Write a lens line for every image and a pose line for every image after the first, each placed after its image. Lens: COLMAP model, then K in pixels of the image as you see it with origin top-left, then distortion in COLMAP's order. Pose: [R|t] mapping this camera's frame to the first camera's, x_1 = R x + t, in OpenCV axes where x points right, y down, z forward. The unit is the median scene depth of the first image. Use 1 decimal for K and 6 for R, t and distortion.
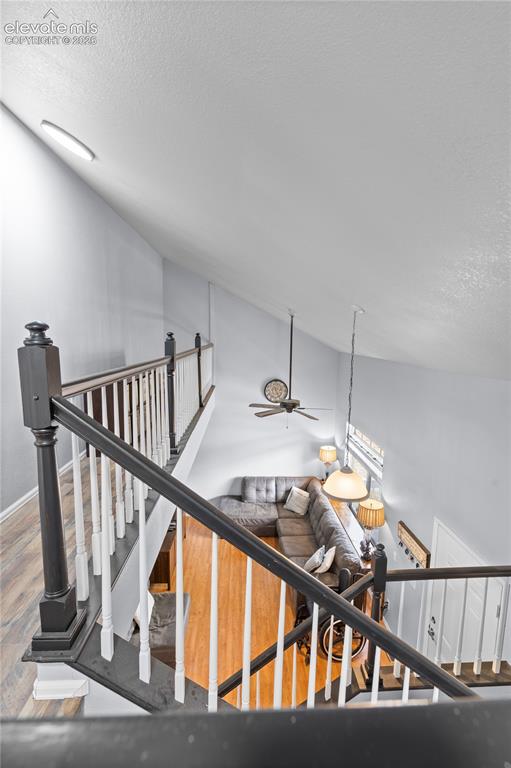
lens RADIAL K [[354.8, 0, 256.7], [0, 354.8, 383.3], [0, 0, 1]] dist [-0.002496, -0.000374]
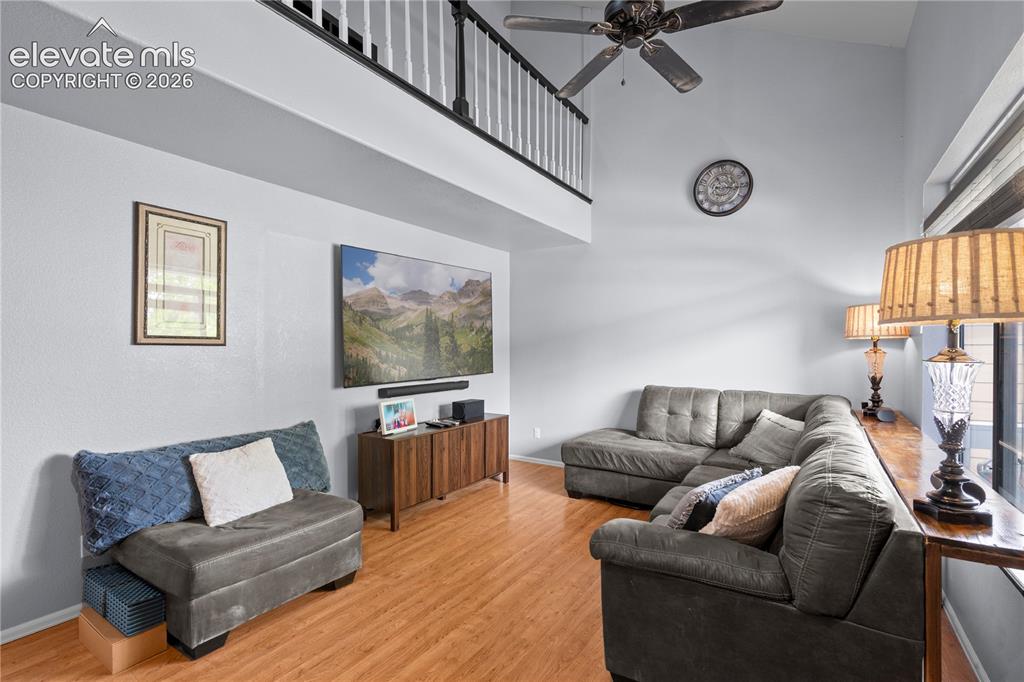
lens RADIAL K [[473.0, 0, 517.9], [0, 473.0, 345.9], [0, 0, 1]] dist [-0.002496, -0.000374]
pose [[0.817756, -0.012020, -0.575440, 0.181290], [-0.069436, 0.990419, -0.119365, 0.300453], [0.571362, 0.137567, 0.809086, 0.412575]]
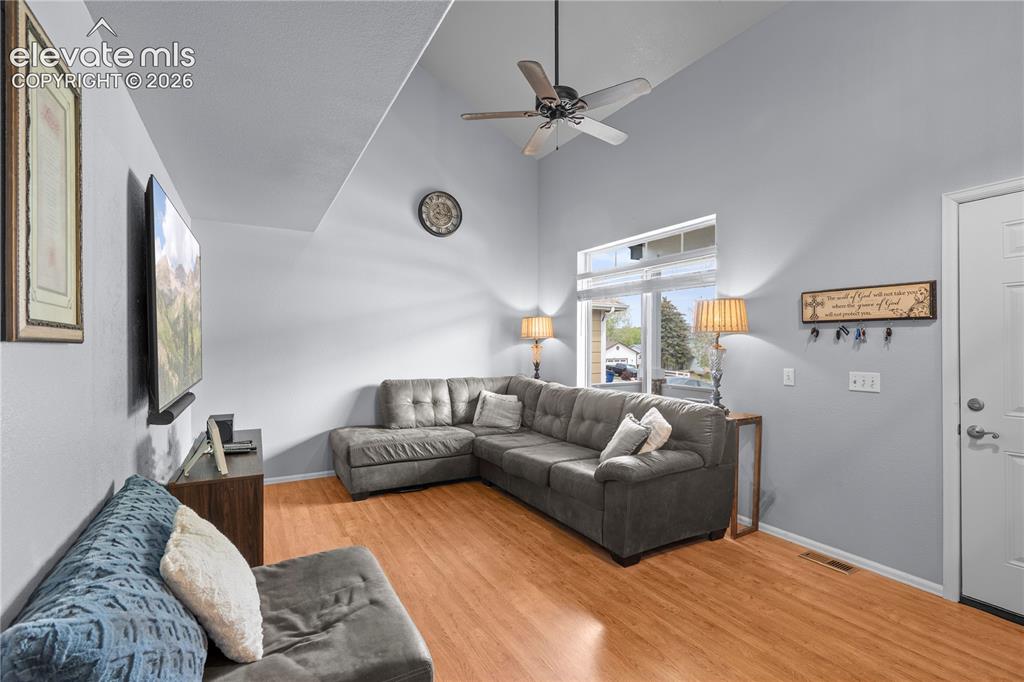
lens RADIAL K [[473.0, 0, 512.2], [0, 473.0, 345.6], [0, 0, 1]] dist [-0.002496, -0.000374]
pose [[0.895080, -0.015106, 0.445650, -0.169765], [0.072407, 0.991086, -0.111833, 0.304982], [-0.439988, 0.132368, 0.888195, 0.347153]]
